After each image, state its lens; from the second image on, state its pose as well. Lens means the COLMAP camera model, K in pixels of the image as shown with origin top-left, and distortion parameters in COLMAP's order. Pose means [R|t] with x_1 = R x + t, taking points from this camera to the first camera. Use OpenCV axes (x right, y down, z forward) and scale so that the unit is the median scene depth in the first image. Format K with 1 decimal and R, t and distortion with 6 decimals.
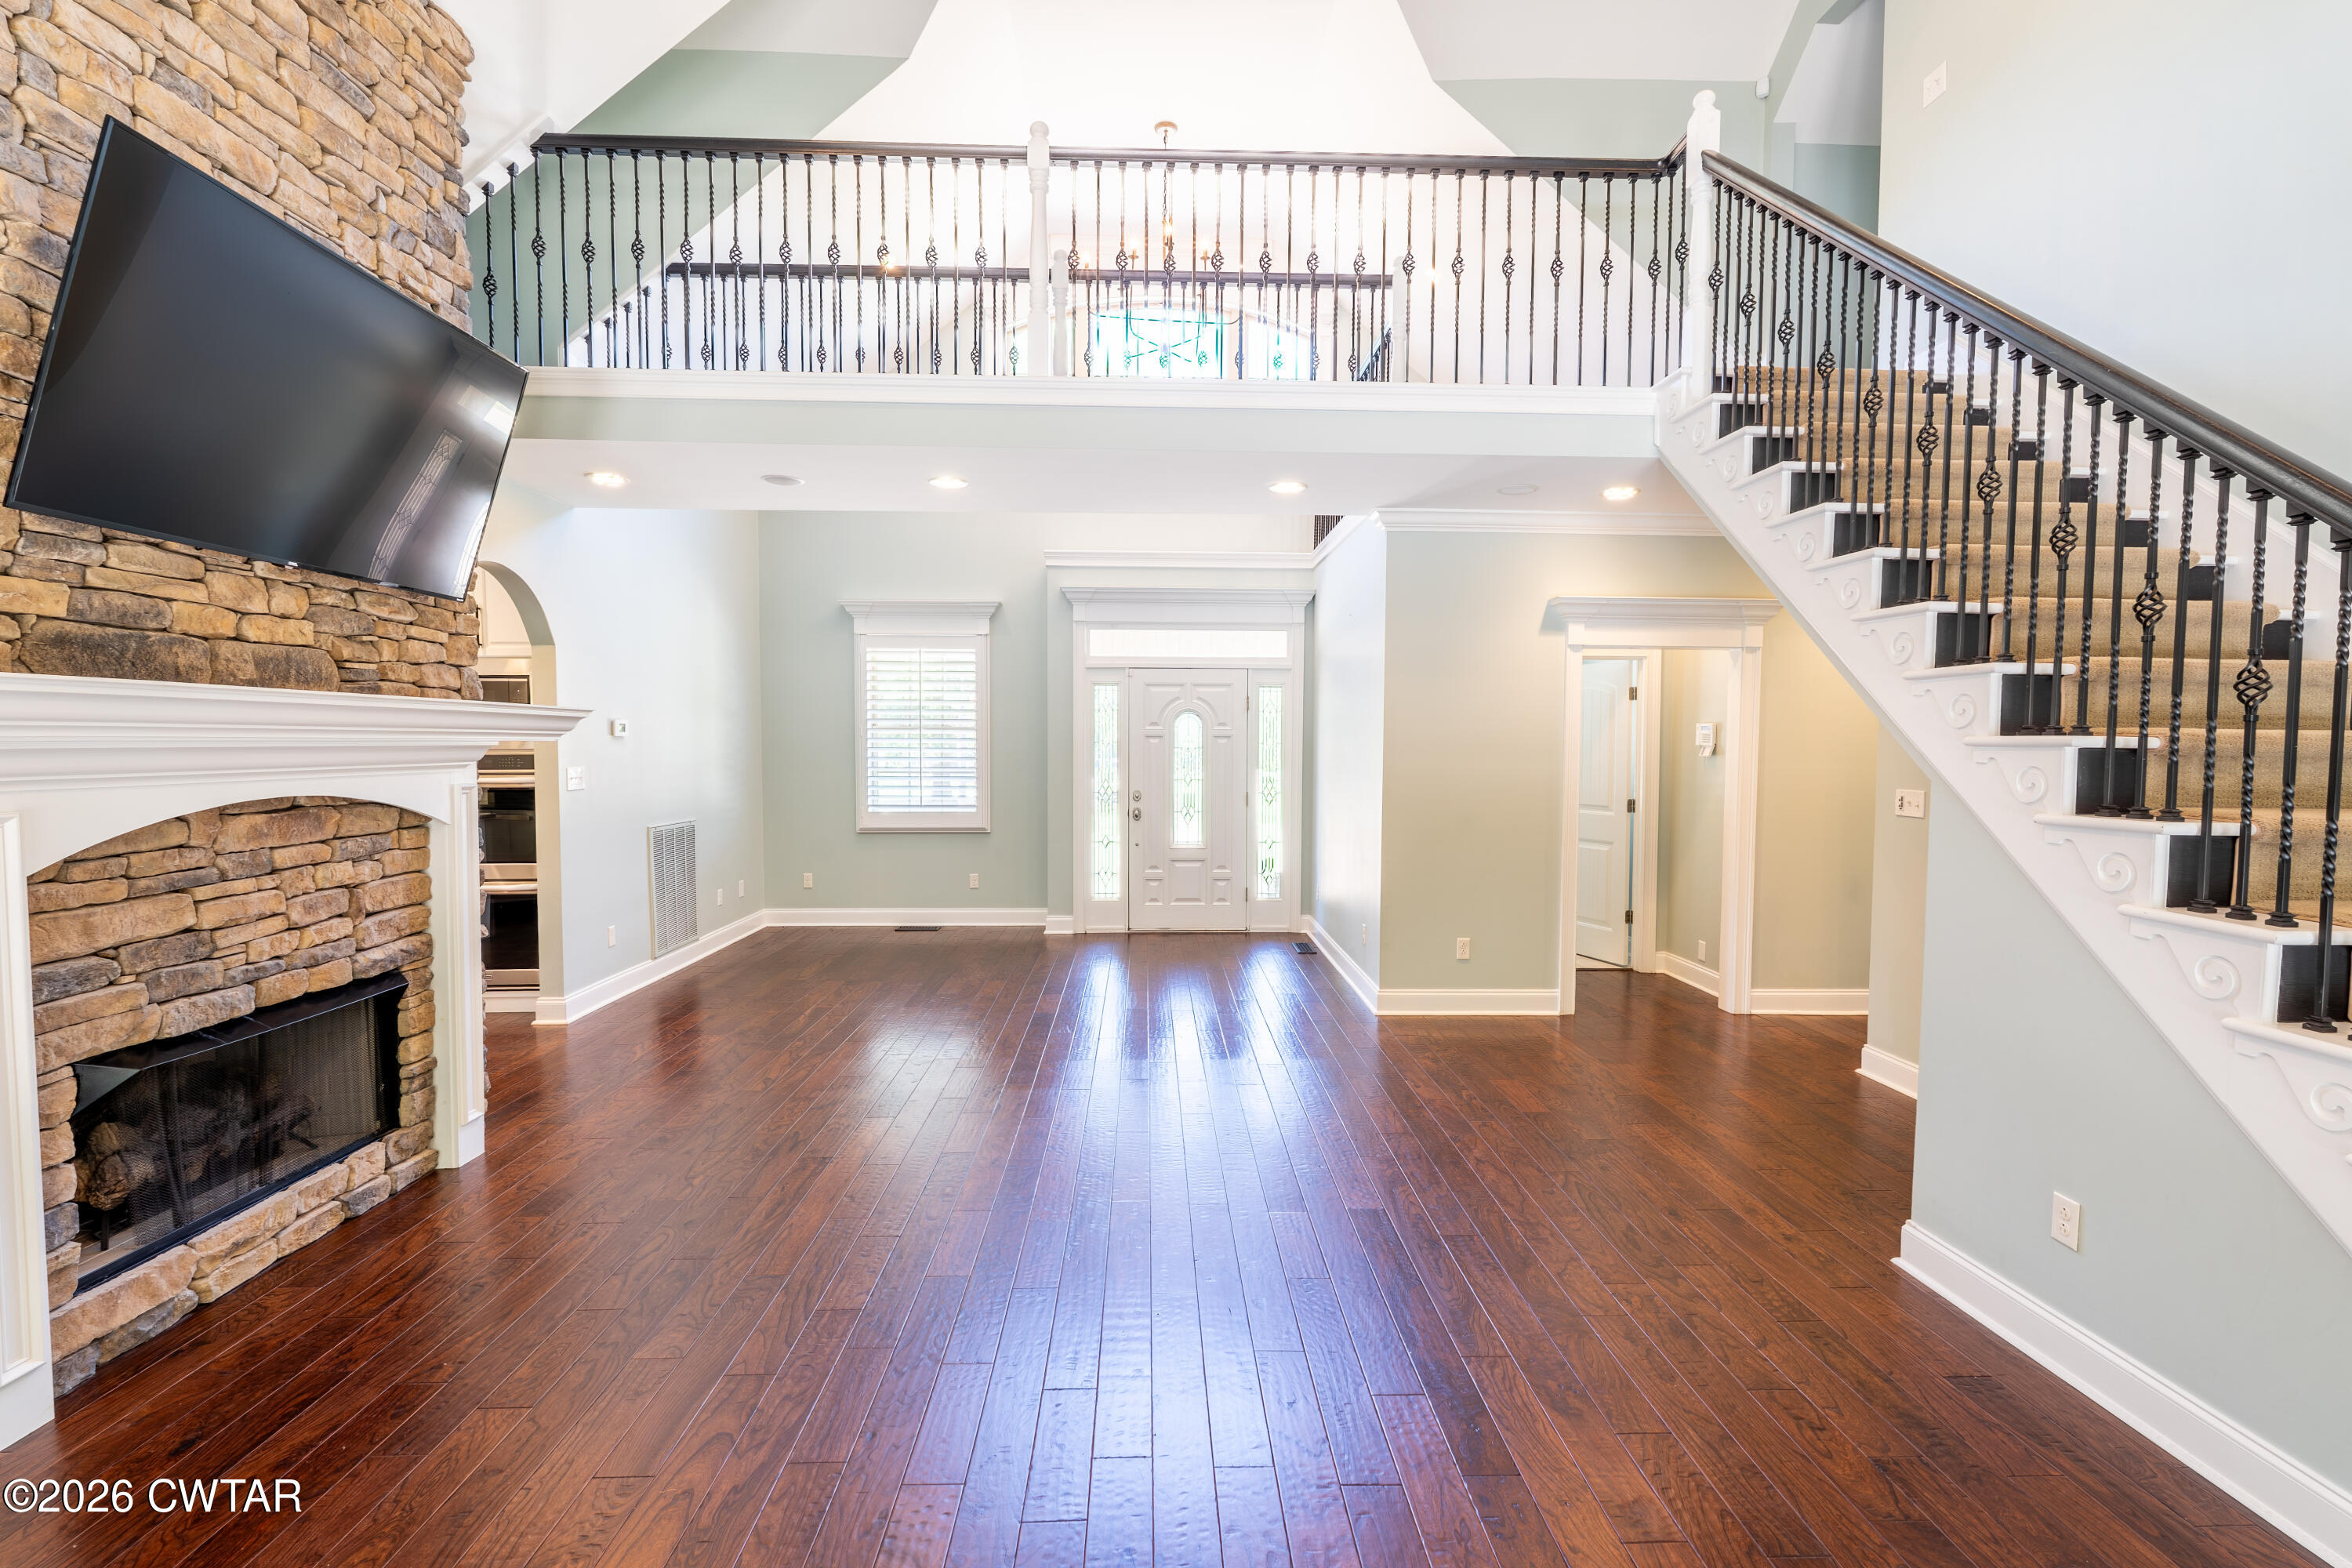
lens RADIAL K [[1043.9, 0, 1199.1], [0, 1043.9, 792.9], [0, 0, 1]] dist [-0.000682, 0.000862]
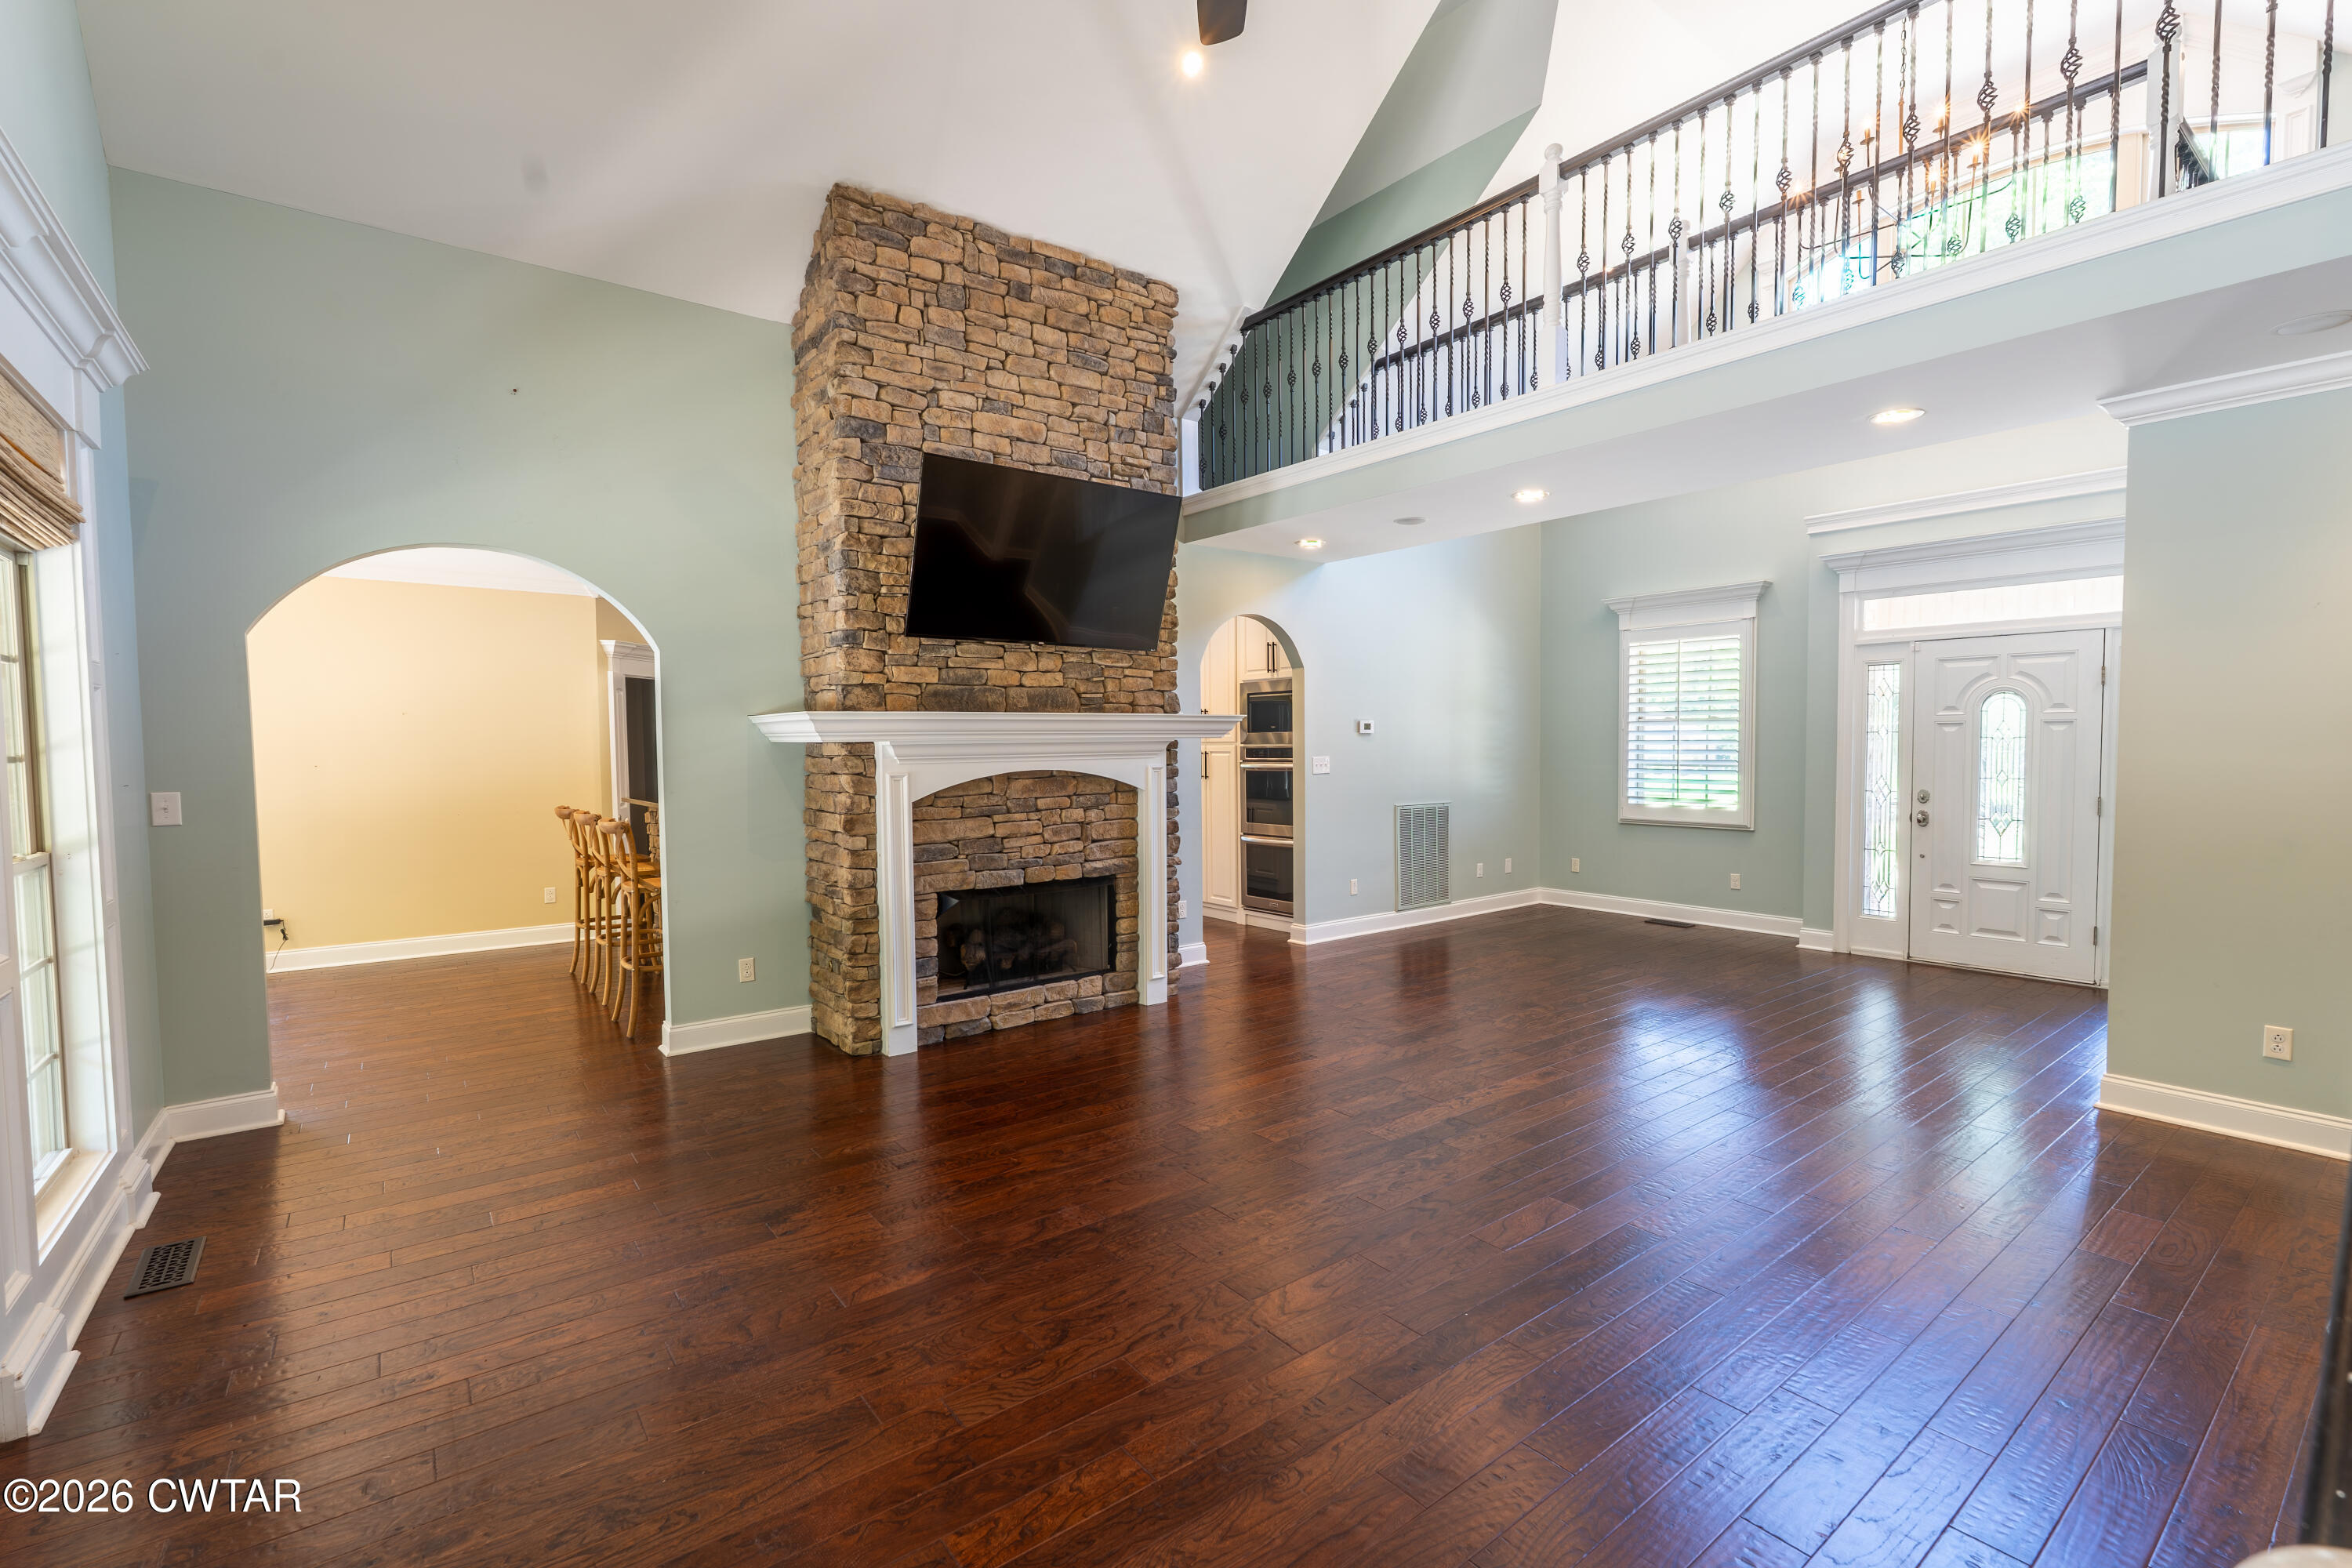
lens RADIAL K [[1037.9, 0, 1168.7], [0, 1037.9, 791.8], [0, 0, 1]] dist [0.000376, 0.000110]
pose [[0.583492, 0.031841, -0.811494, 0.604562], [-0.028004, 0.999426, 0.019080, 0.000375], [0.811636, 0.011592, 0.584049, 0.096615]]
